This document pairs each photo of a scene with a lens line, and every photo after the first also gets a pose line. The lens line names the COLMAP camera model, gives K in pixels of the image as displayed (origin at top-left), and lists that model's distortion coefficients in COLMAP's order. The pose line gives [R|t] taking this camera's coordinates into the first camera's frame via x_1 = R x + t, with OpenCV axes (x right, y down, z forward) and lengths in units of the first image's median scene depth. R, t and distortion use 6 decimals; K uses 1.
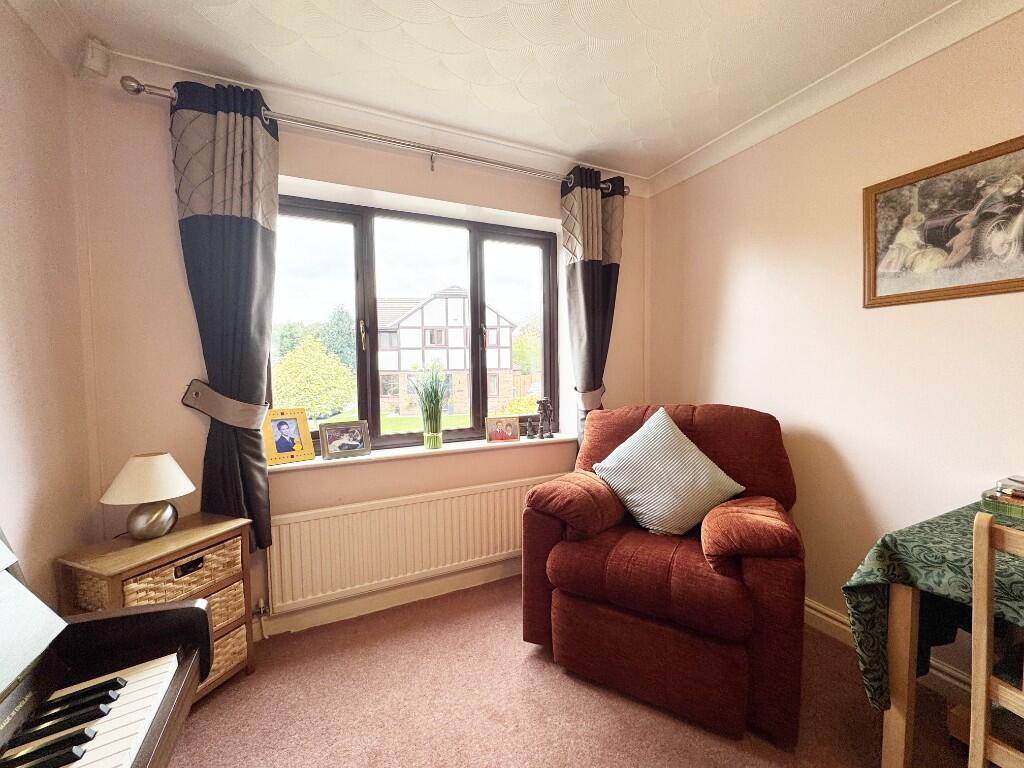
lens RADIAL K [[406.8, 0, 512.0], [0, 406.8, 384.0], [0, 0, 1]] dist [-0.001389, -0.000580]
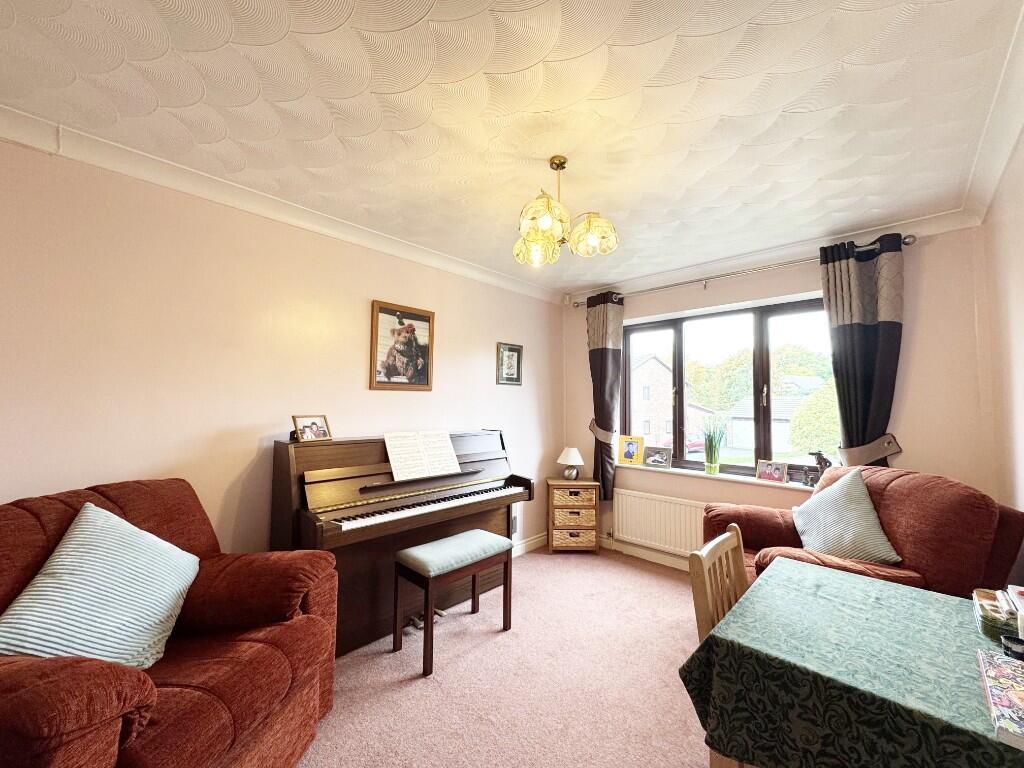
lens RADIAL K [[406.8, 0, 512.0], [0, 406.8, 384.0], [0, 0, 1]] dist [-0.001389, -0.000580]
pose [[0.357295, -0.026216, -0.933623, 1.005058], [-0.053595, 0.997383, -0.048517, -0.058592], [0.932452, 0.067373, 0.354956, -0.209657]]
